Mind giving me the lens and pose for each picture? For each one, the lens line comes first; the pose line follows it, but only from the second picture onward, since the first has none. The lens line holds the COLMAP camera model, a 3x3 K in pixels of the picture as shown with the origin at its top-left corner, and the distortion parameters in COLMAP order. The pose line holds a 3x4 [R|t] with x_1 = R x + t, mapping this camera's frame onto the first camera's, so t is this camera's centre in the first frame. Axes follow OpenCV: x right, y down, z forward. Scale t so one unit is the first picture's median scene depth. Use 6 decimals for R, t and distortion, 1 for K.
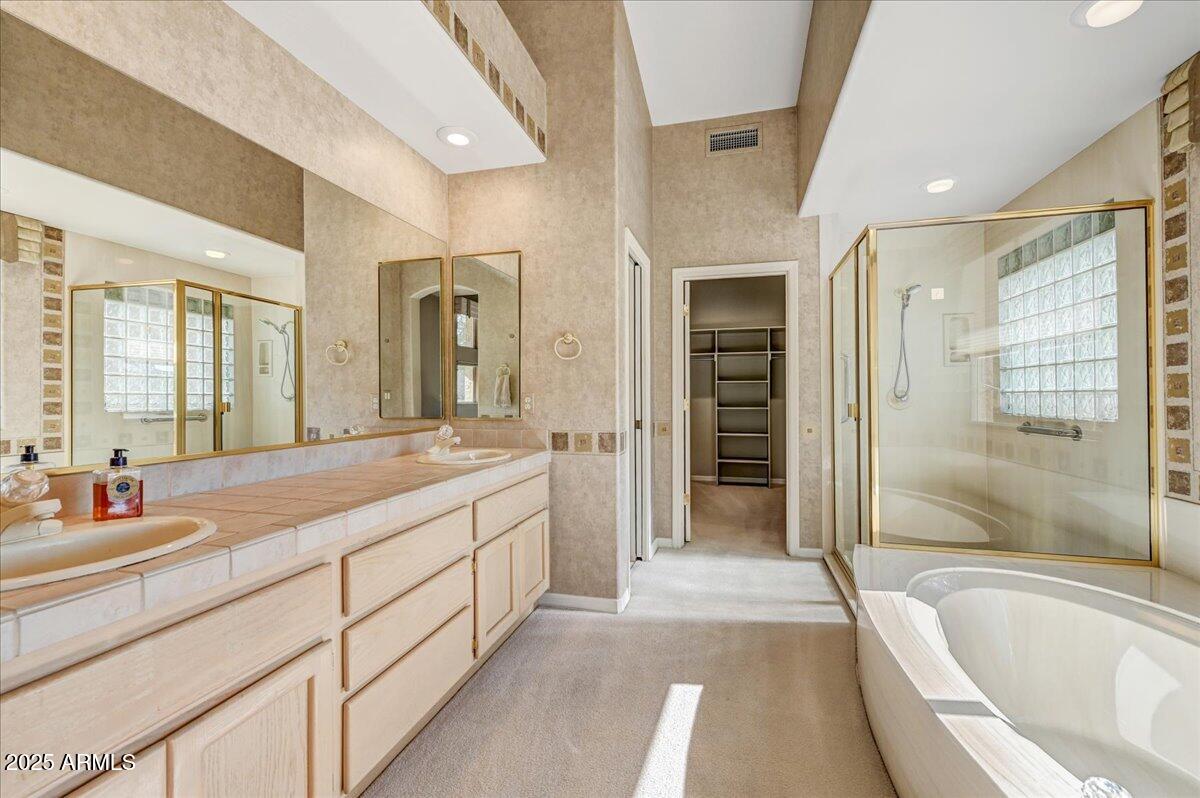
lens RADIAL K [[455.7, 0, 600.0], [0, 455.7, 399.0], [0, 0, 1]] dist [0.002418, -0.000218]
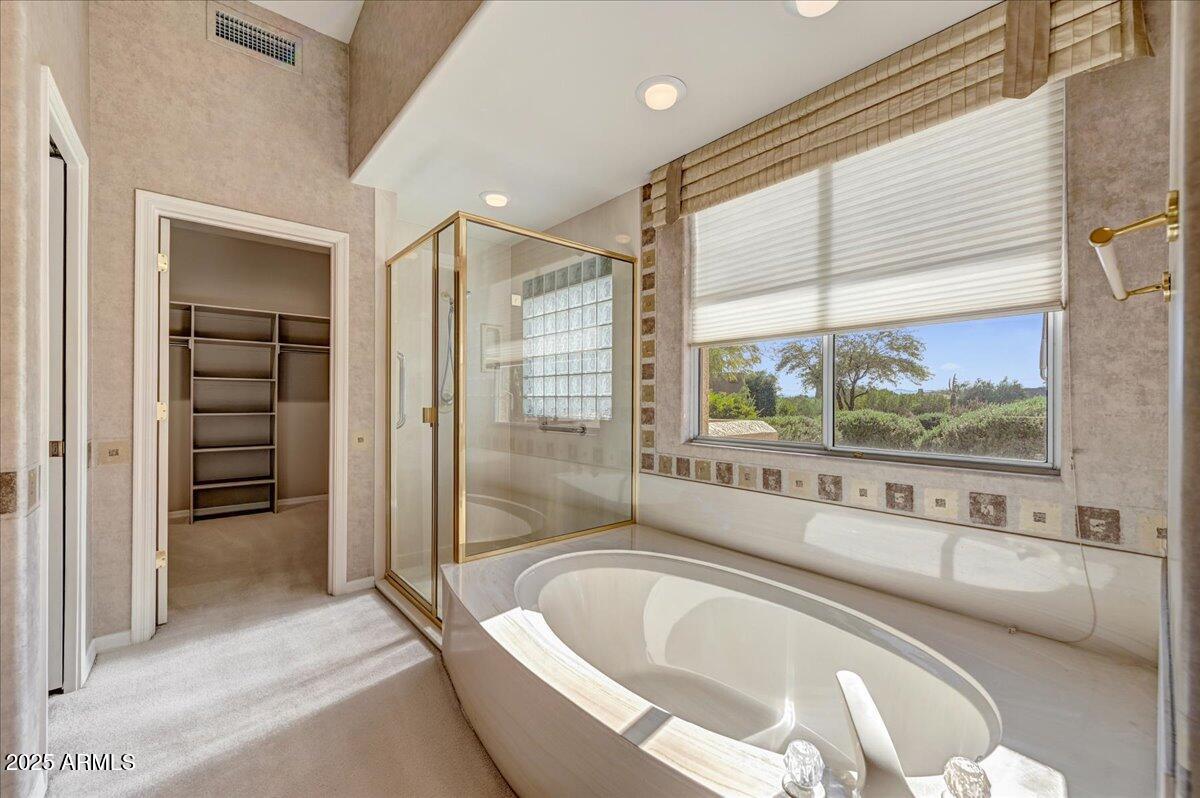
lens RADIAL K [[482.6, 0, 600.0], [0, 482.6, 401.8], [0, 0, 1]] dist [0.011035, -0.004348]
pose [[0.565995, 0.002370, 0.824405, -0.034834], [-0.001394, 0.999997, -0.001917, -0.000101], [-0.824408, -0.000065, 0.565996, 0.159377]]
